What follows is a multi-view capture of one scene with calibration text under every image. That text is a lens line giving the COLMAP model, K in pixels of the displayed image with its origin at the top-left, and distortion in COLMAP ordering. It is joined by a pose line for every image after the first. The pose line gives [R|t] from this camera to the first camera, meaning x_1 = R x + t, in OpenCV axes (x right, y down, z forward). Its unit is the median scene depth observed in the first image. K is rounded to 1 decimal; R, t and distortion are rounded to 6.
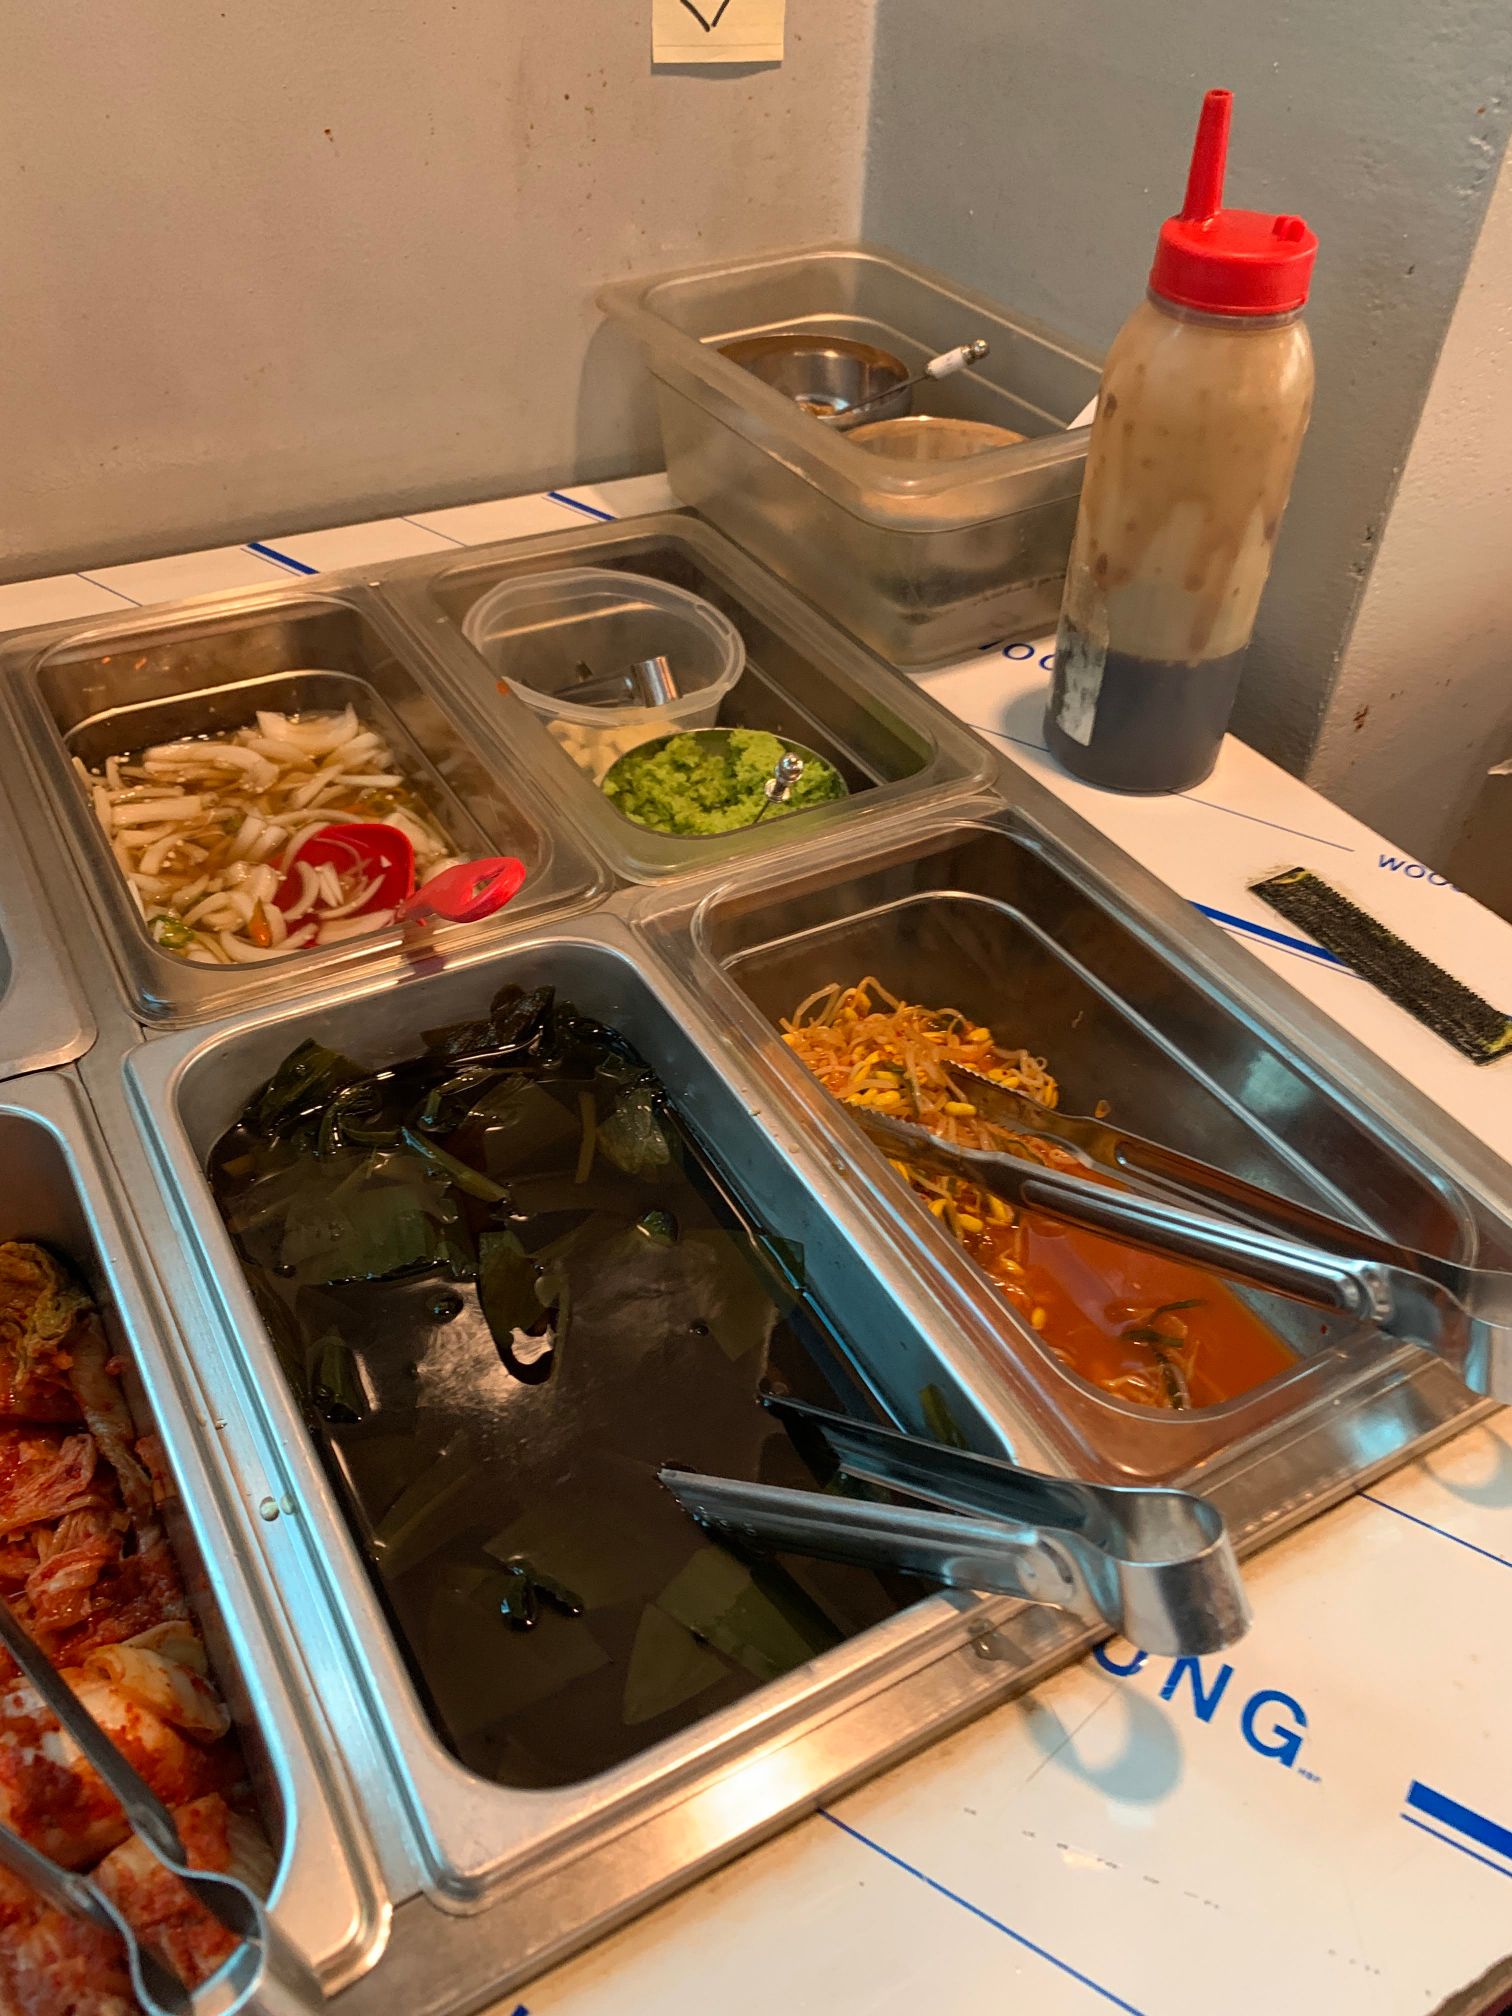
lens RADIAL K [[1507.1, 0, 721.4], [0, 1507.1, 1002.9], [0, 0, 1]] dist [0.006089, 0.001023]
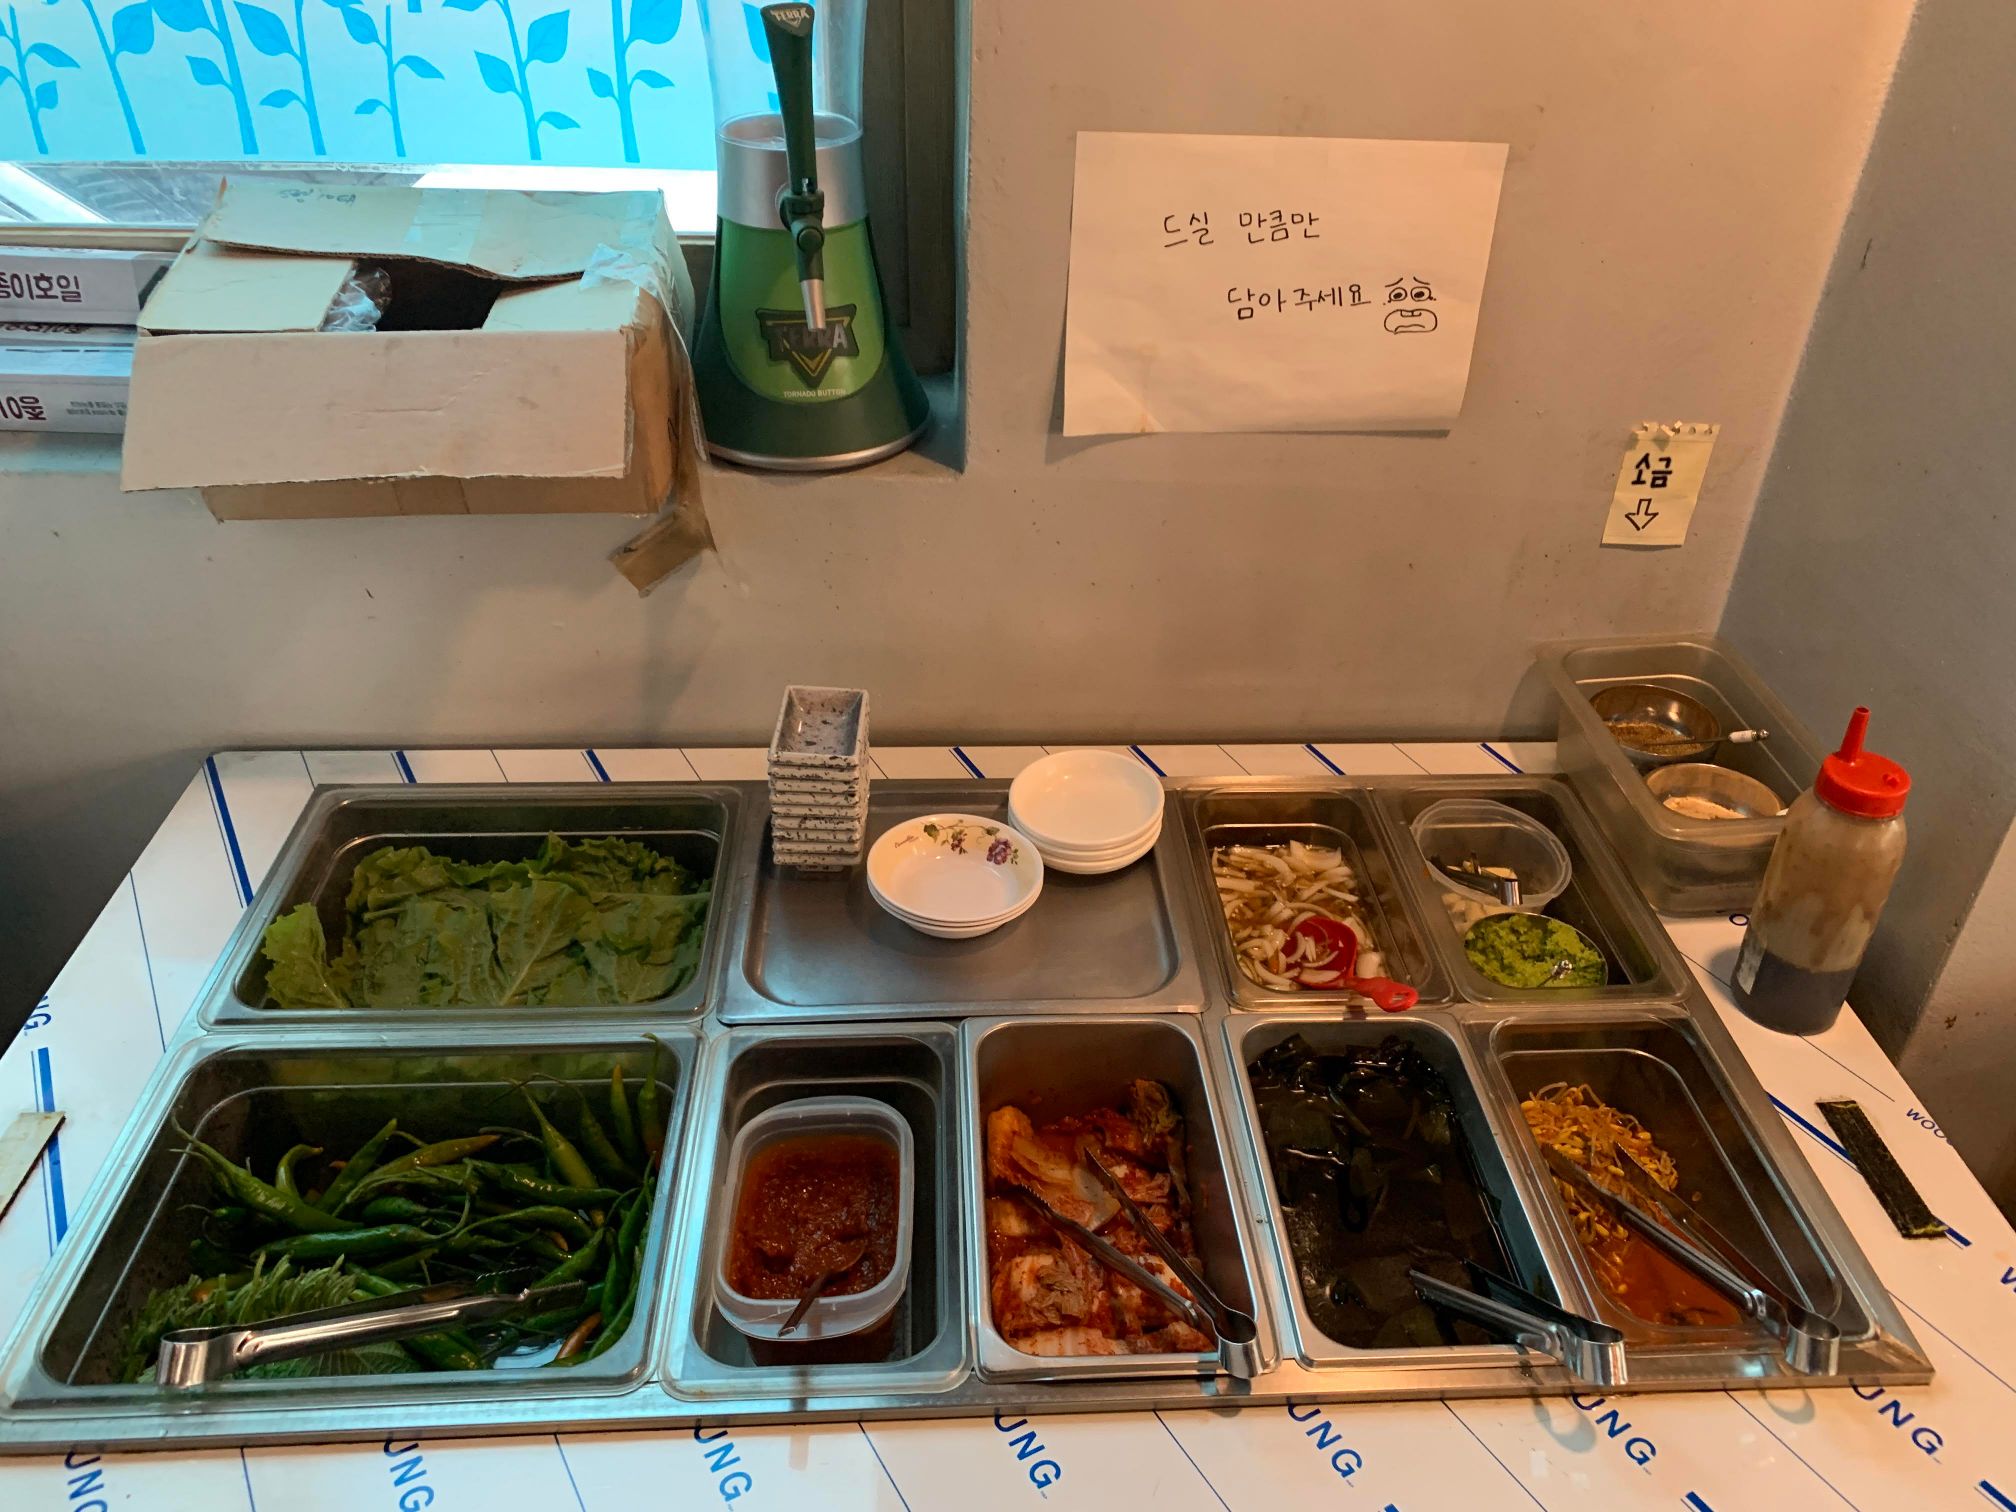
lens RADIAL K [[1588.4, 0, 1036.2], [0, 1588.4, 716.0], [0, 0, 1]] dist [0.065544, -0.106910]
pose [[0.908135, 0.232459, -0.348215, 0.062031], [-0.281115, 0.954893, -0.095679, -0.067668], [0.310266, 0.184778, 0.932519, -1.051277]]
